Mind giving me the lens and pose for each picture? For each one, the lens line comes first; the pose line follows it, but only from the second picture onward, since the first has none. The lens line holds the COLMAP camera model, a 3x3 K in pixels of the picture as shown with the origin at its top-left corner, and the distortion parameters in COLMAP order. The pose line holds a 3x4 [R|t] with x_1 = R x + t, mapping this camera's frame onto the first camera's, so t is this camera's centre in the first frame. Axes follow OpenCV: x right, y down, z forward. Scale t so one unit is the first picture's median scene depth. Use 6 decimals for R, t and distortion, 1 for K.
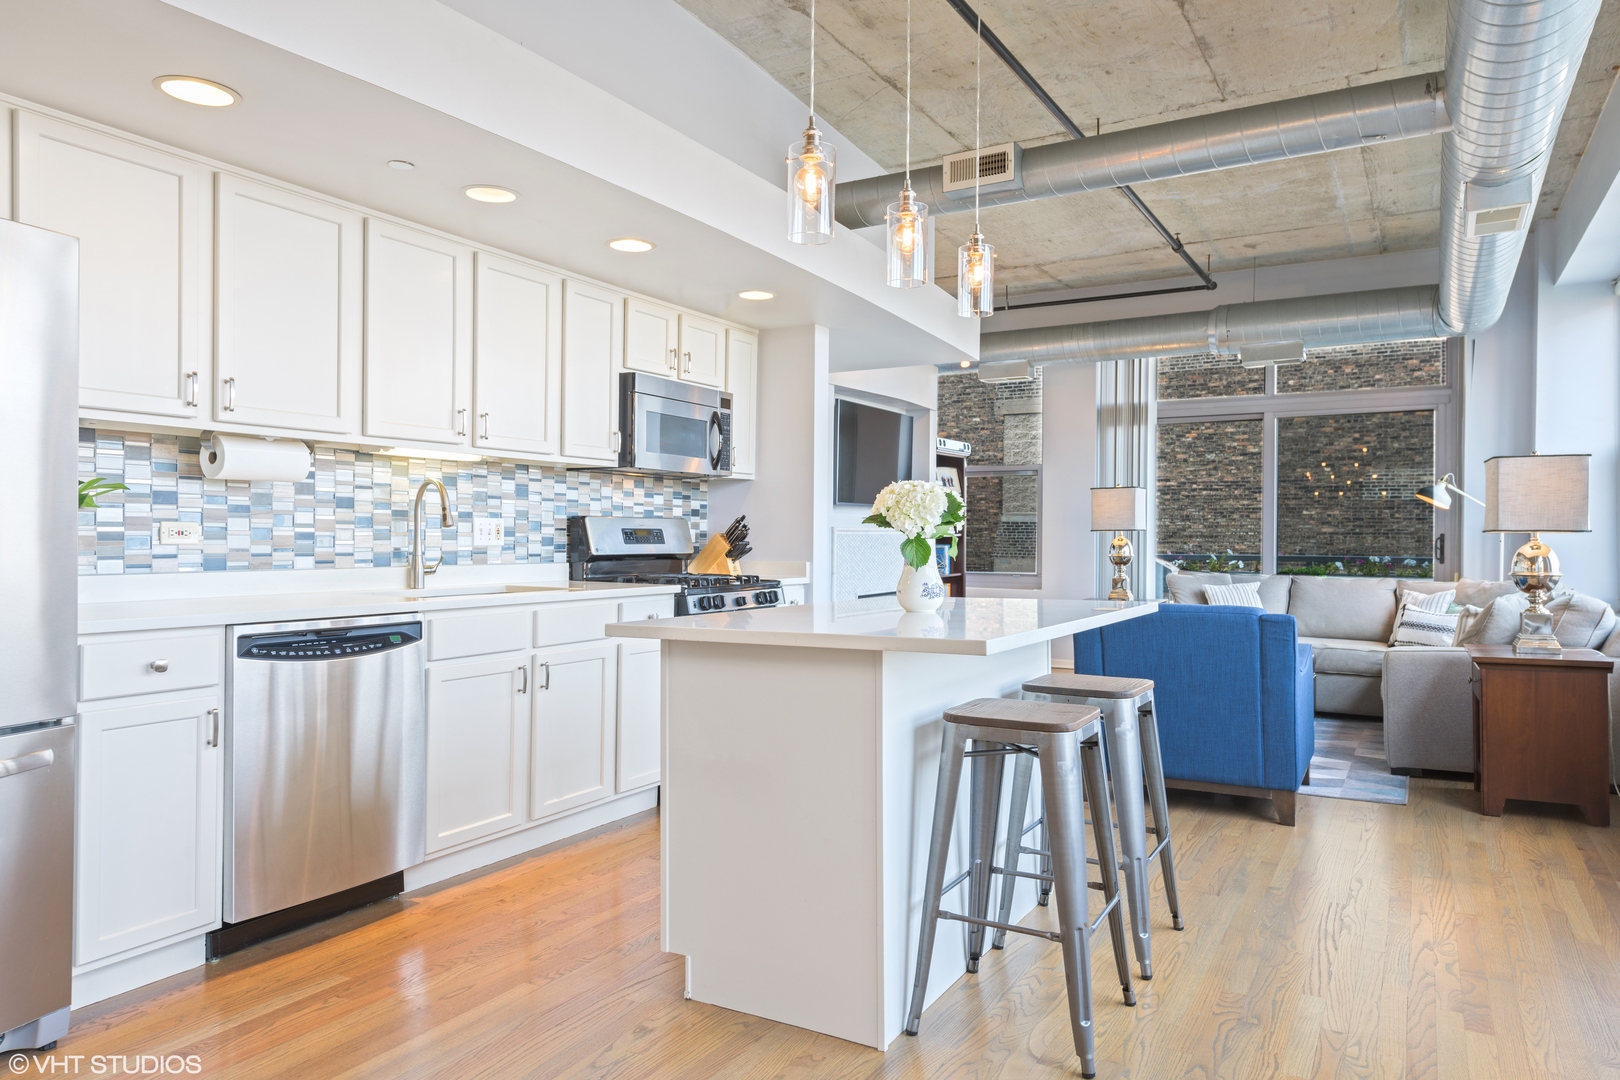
lens RADIAL K [[1067.4, 0, 809.2], [0, 1067.4, 535.8], [0, 0, 1]] dist [0.017728, -0.000827]
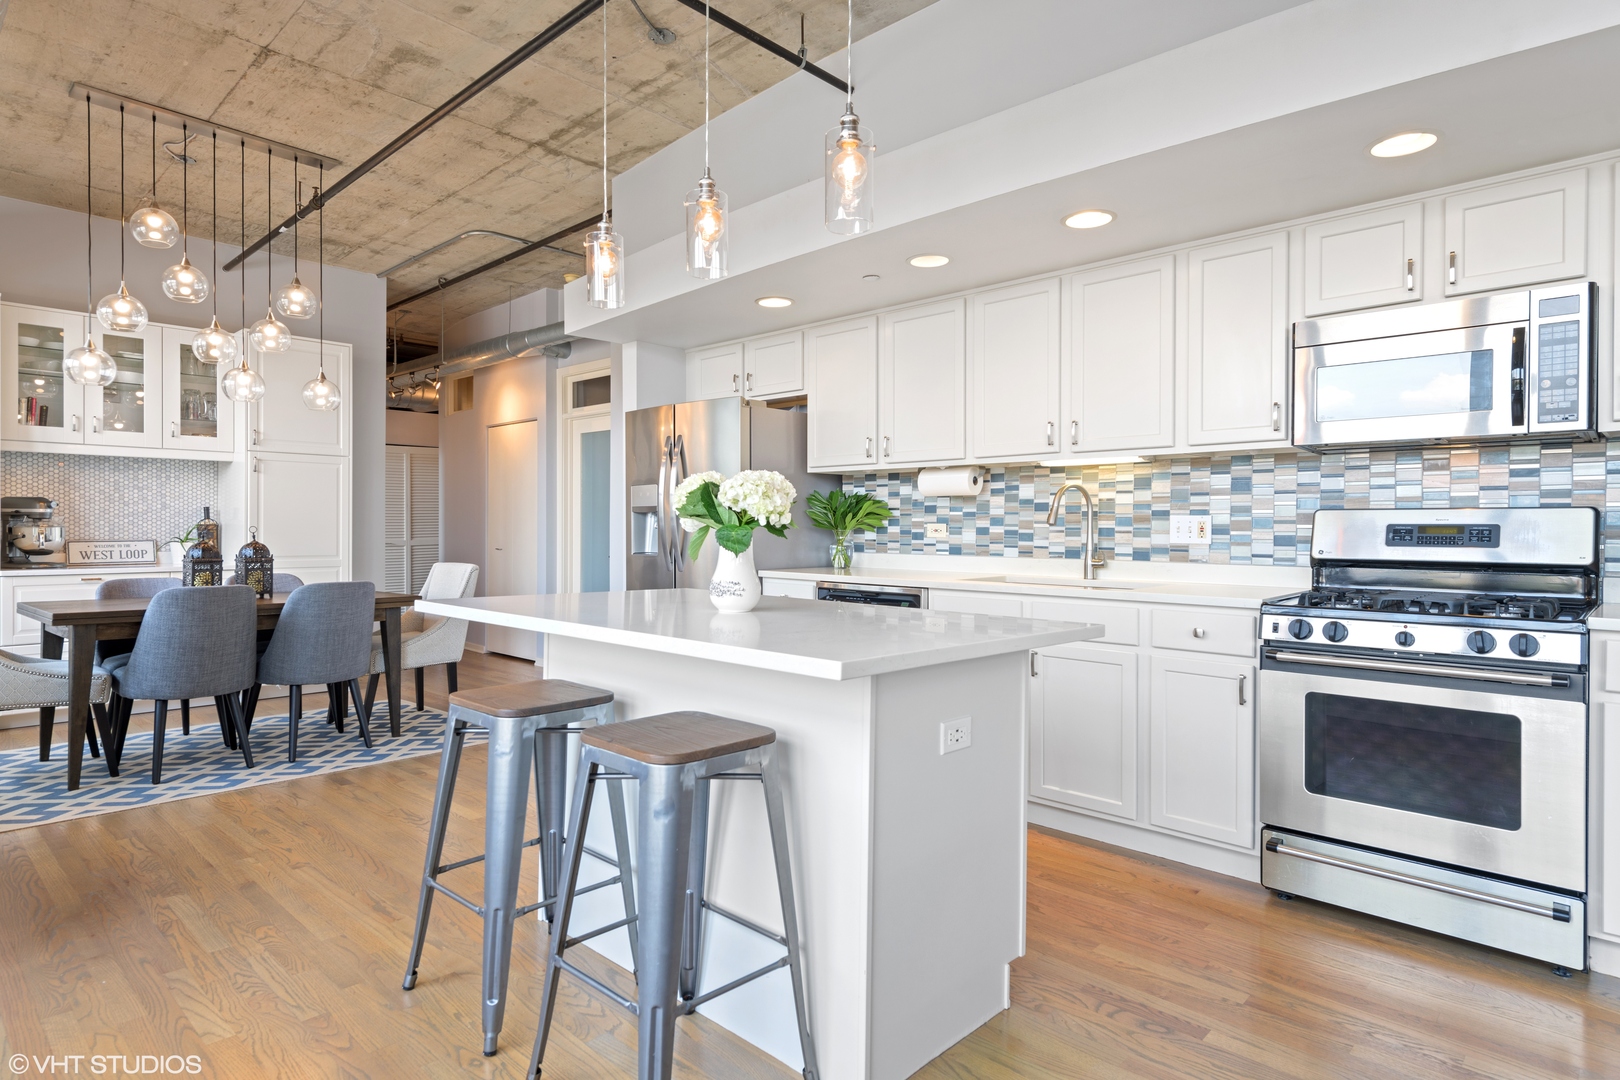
lens RADIAL K [[874.1, 0, 821.2], [0, 874.1, 529.6], [0, 0, 1]] dist [0.003155, -0.000535]
pose [[-0.230505, -0.007260, -0.973044, 0.559252], [-0.008799, 0.999947, -0.005377, 0.003549], [0.973031, 0.007322, -0.230557, 0.854054]]
